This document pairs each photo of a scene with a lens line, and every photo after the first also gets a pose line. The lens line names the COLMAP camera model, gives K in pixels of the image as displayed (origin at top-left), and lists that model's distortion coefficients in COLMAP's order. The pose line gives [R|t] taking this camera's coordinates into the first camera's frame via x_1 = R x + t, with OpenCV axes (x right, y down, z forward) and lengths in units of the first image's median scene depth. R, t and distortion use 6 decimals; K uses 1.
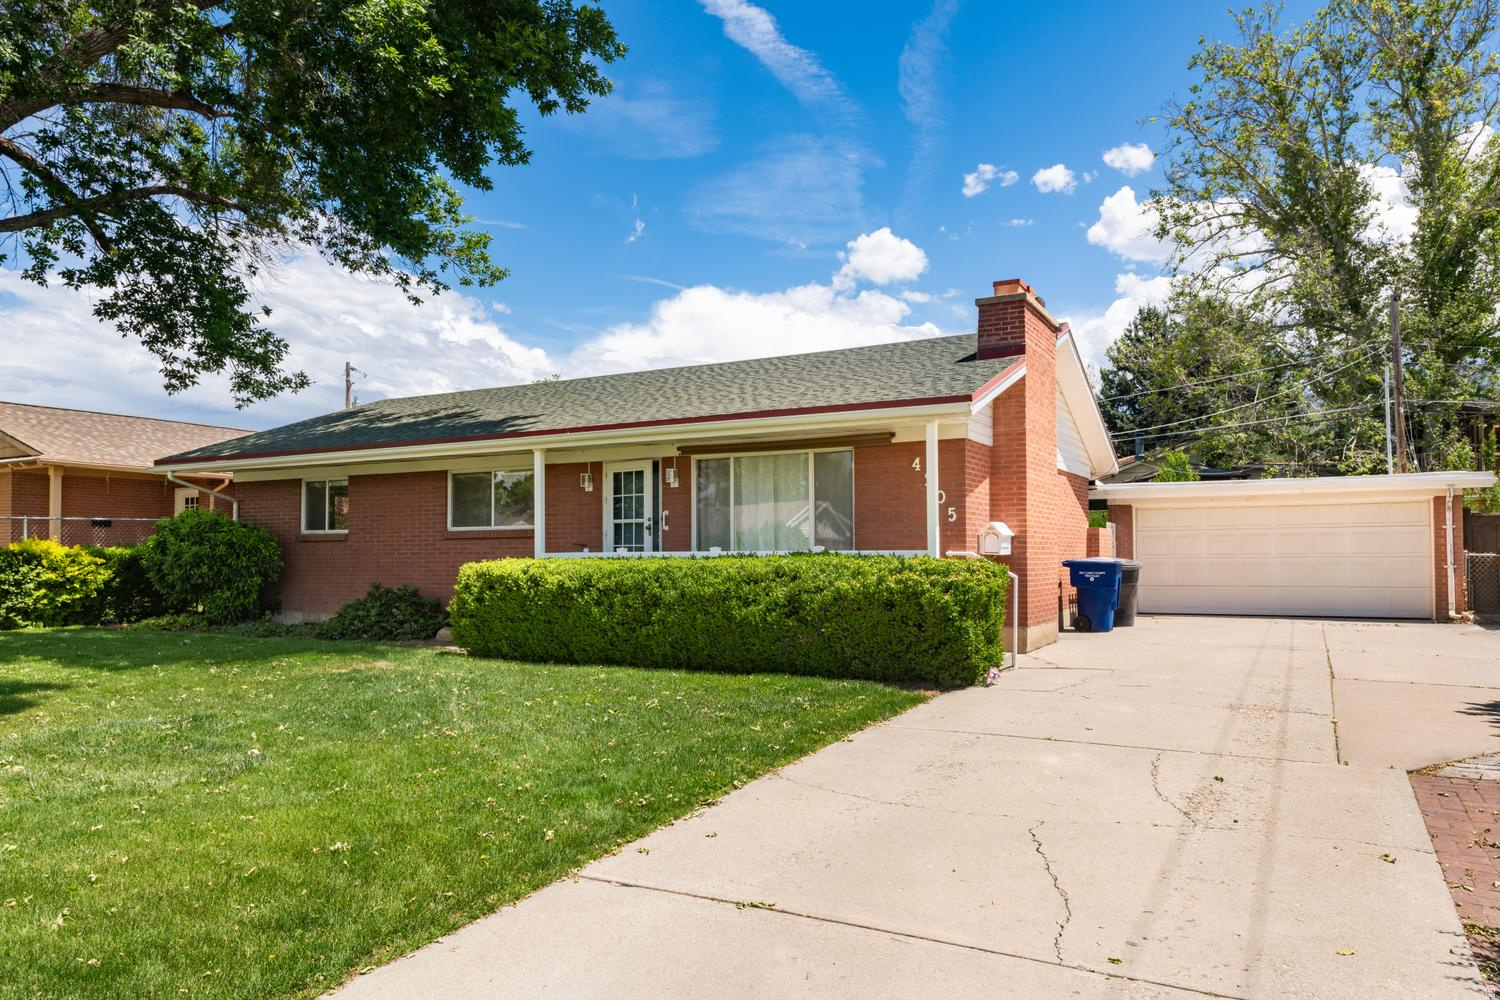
lens RADIAL K [[1055.5, 0, 750.0], [0, 1055.5, 500.0], [0, 0, 1]] dist [0.002260, 0.000183]
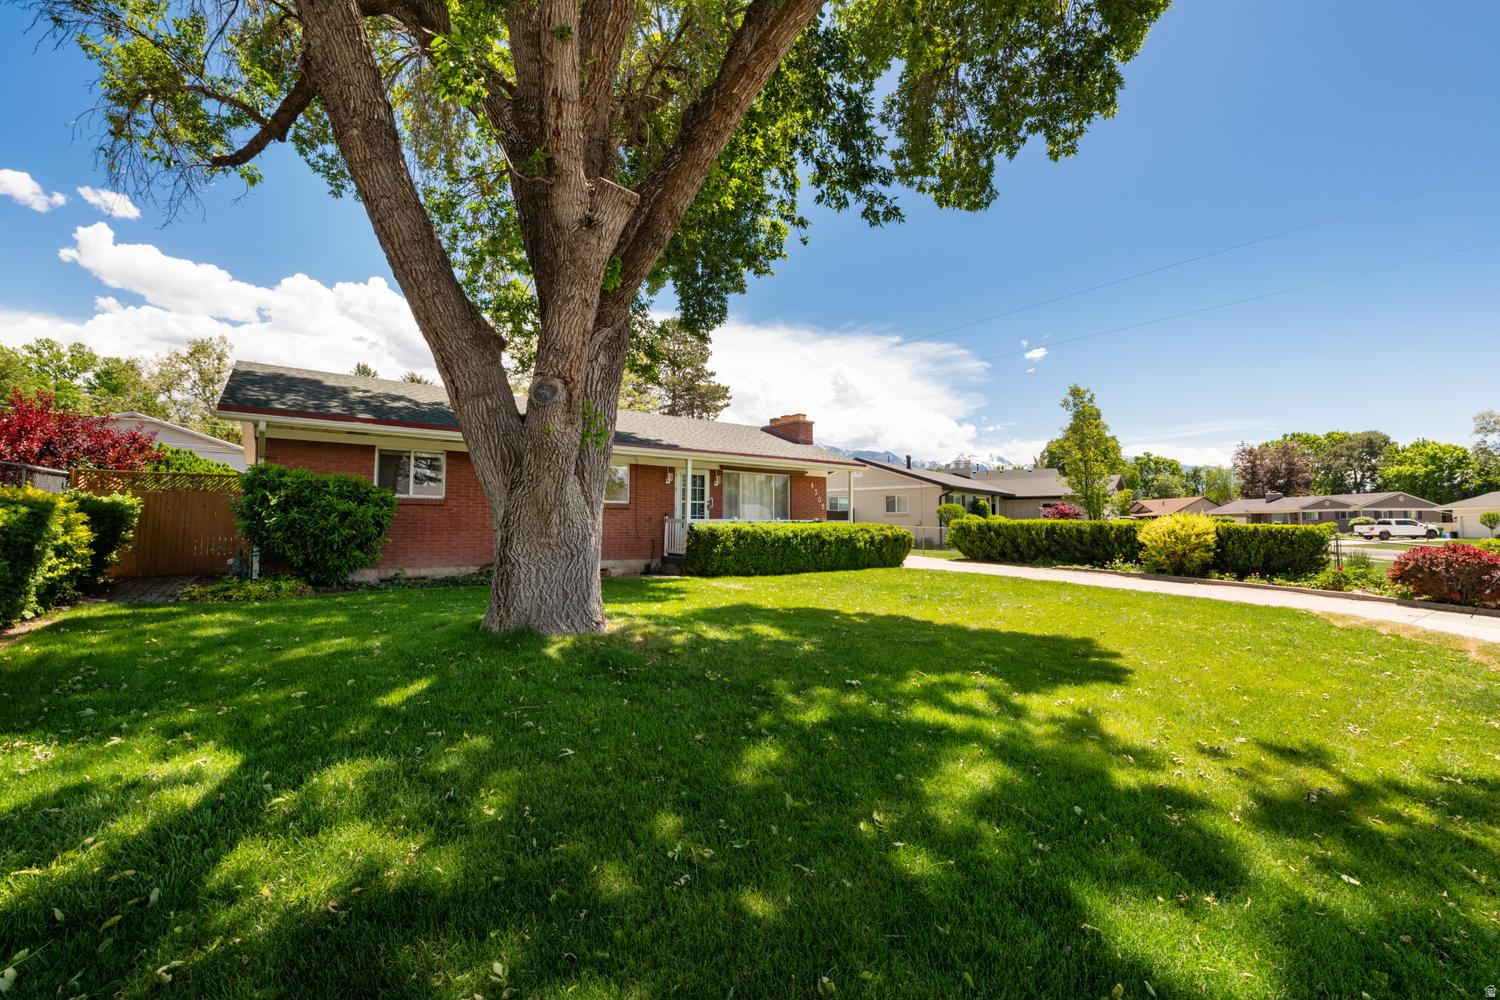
lens RADIAL K [[590.9, 0, 744.7], [0, 590.9, 491.2], [0, 0, 1]] dist [0.007863, -0.000221]
pose [[0.401589, 0.056030, 0.914104, -1.041251], [-0.055108, 0.997796, -0.036950, 0.035279], [-0.914161, -0.035536, 0.403792, 0.519249]]
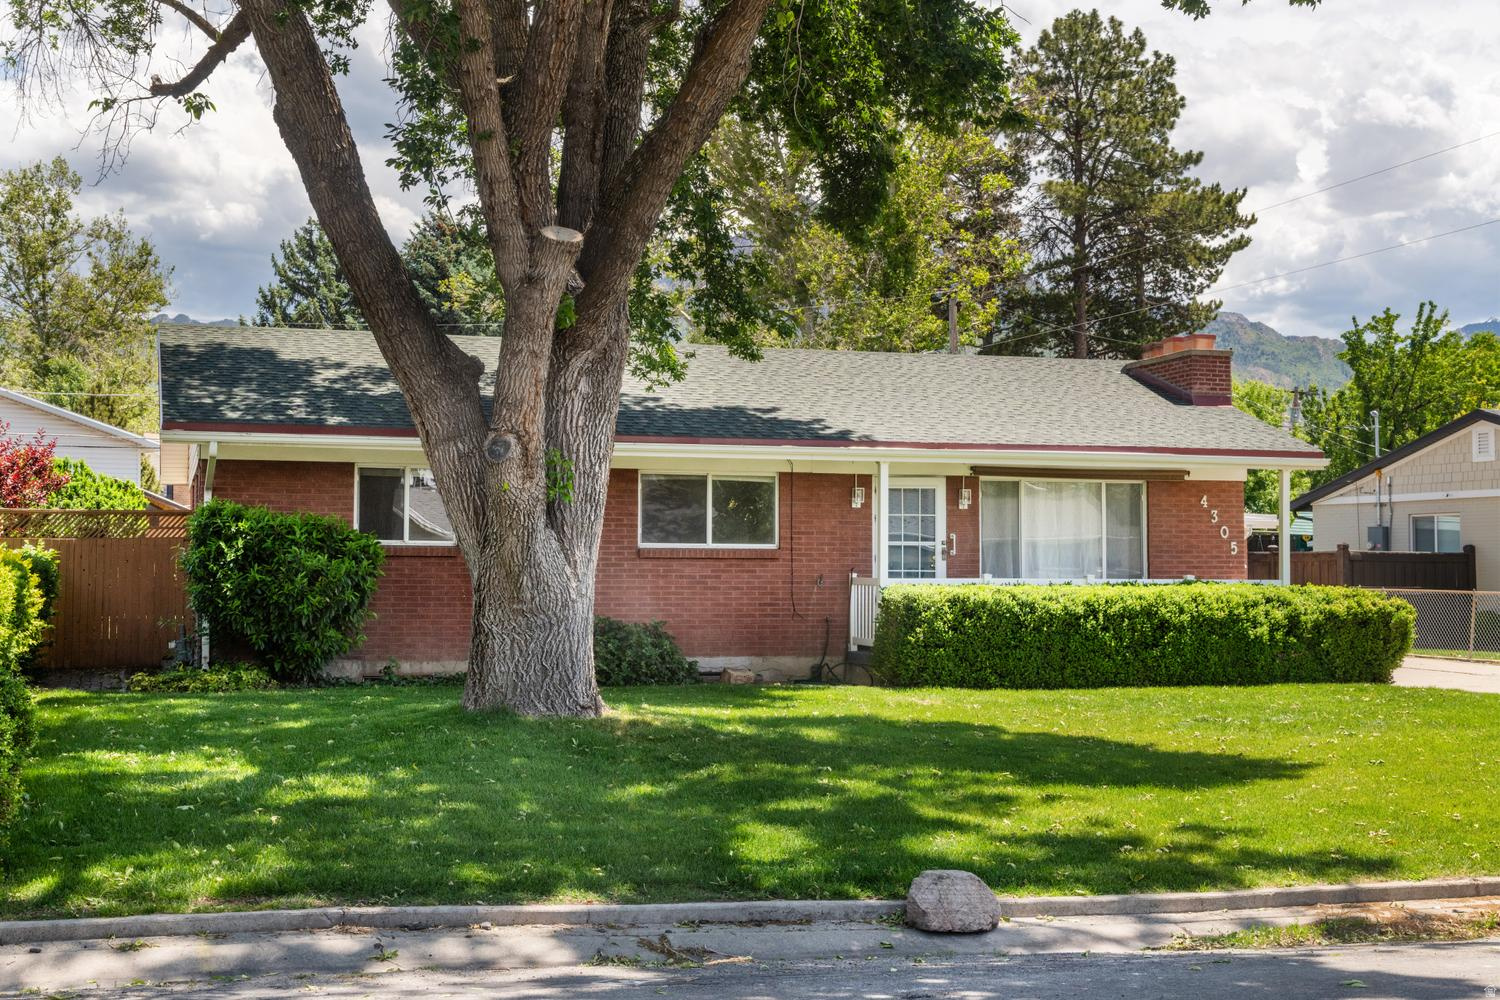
lens RADIAL K [[1845.1, 0, 750.0], [0, 1845.1, 500.0], [0, 0, 1]] dist [0.009447, -0.069635]
pose [[0.694621, 0.039289, 0.718302, -1.384498], [-0.044186, 0.998952, -0.011910, 0.007817], [-0.718017, -0.023466, 0.695630, -0.002239]]
